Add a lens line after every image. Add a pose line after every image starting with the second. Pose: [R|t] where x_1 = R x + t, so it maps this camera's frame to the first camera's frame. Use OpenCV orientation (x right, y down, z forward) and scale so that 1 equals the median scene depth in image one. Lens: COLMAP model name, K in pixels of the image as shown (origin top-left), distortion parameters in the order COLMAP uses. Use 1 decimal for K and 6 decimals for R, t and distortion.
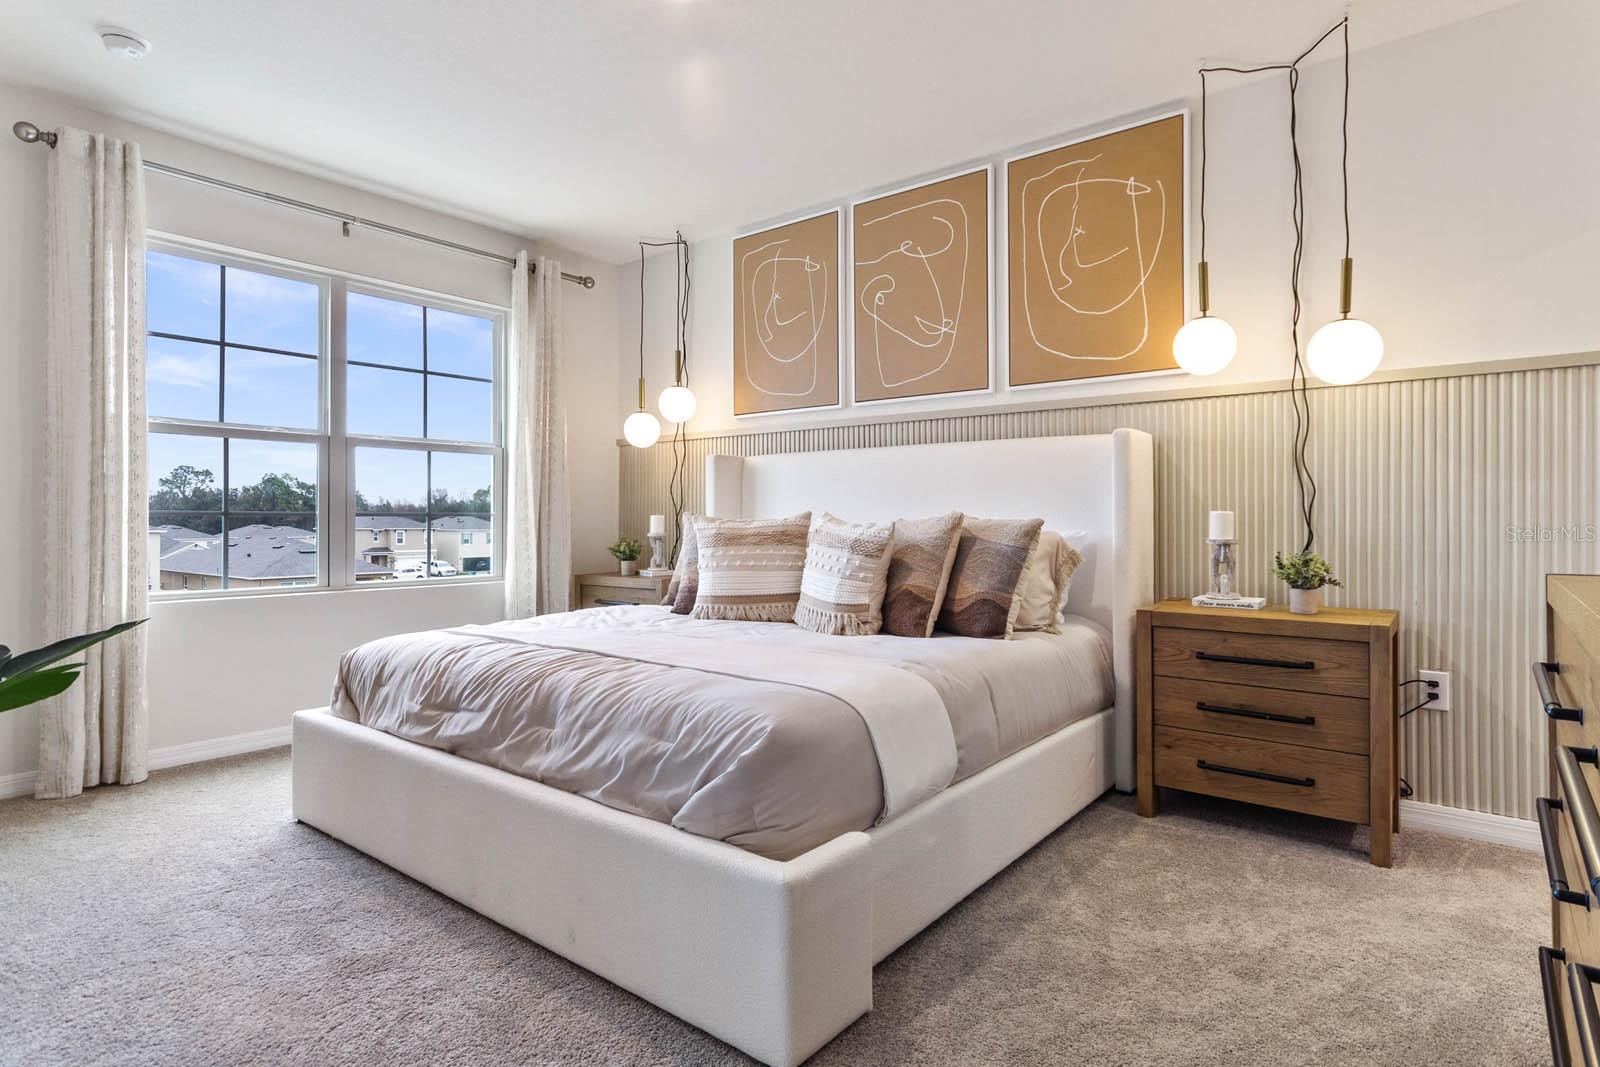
lens RADIAL K [[842.7, 0, 793.3], [0, 842.7, 529.9], [0, 0, 1]] dist [0.000422, 0.005427]
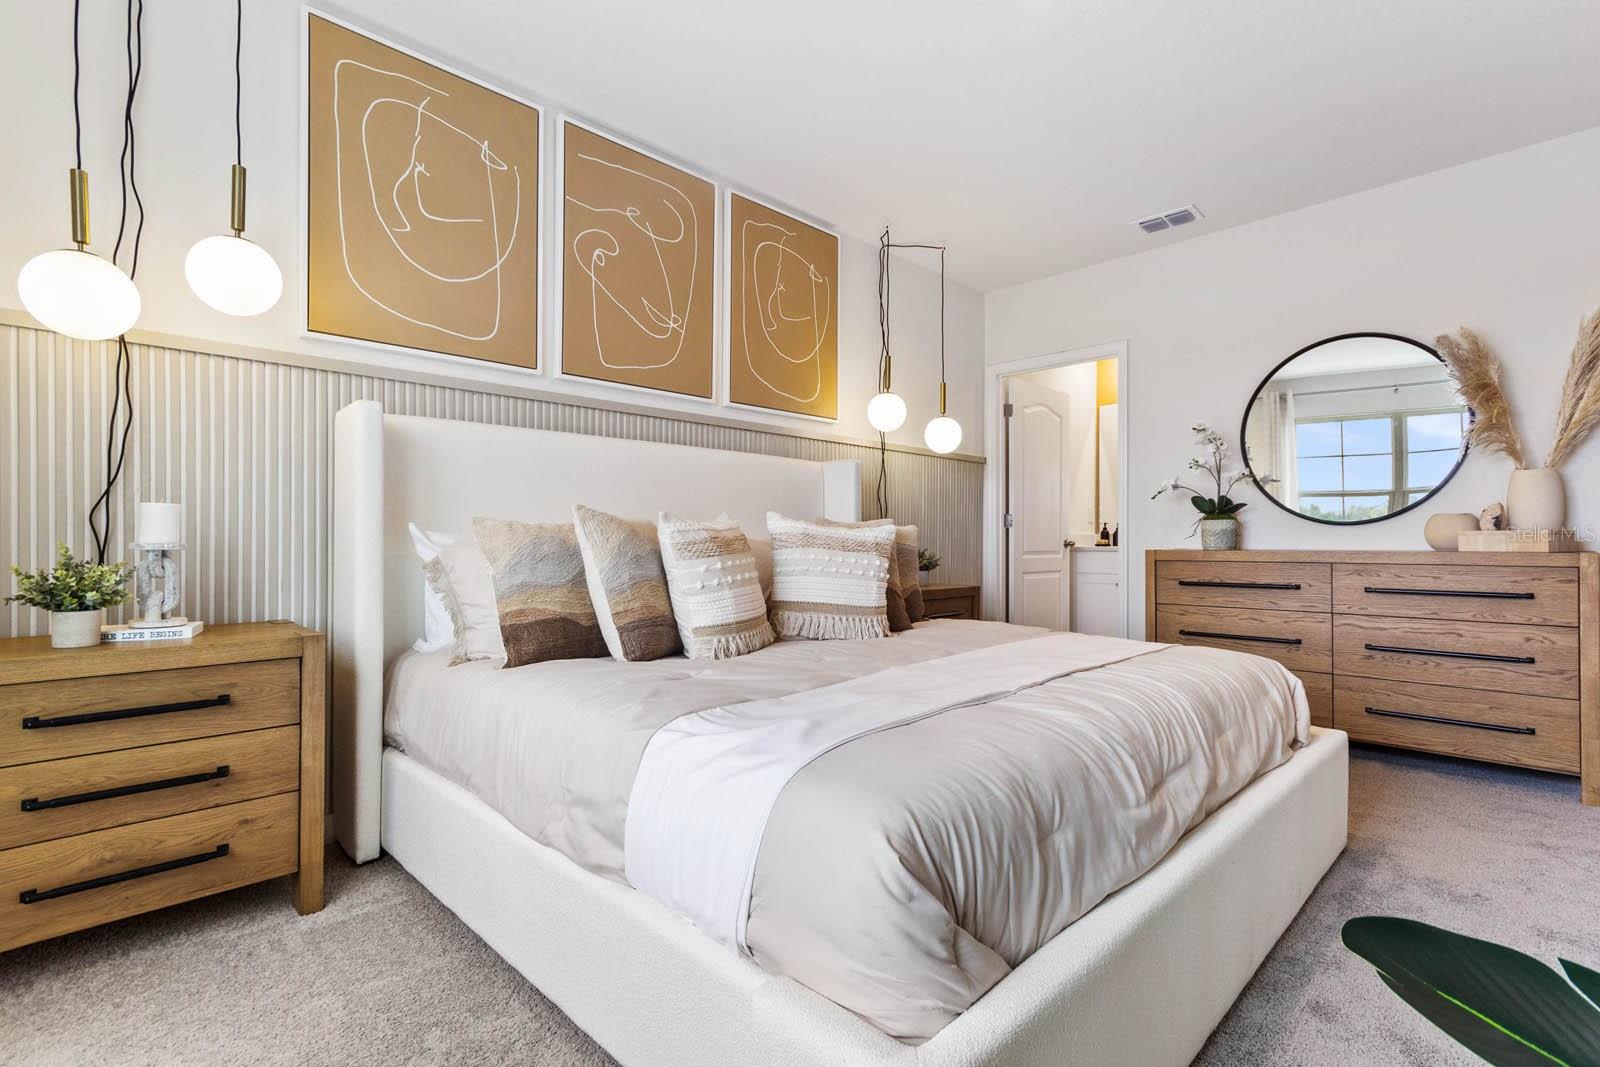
lens RADIAL K [[765.9, 0, 795.9], [0, 765.9, 532.2], [0, 0, 1]] dist [0.004803, 0.008612]
pose [[0.111061, 0.008704, 0.993775, -0.621069], [0.002628, 0.999956, -0.009052, 0.003160], [-0.993810, 0.003617, 0.111034, 0.722718]]
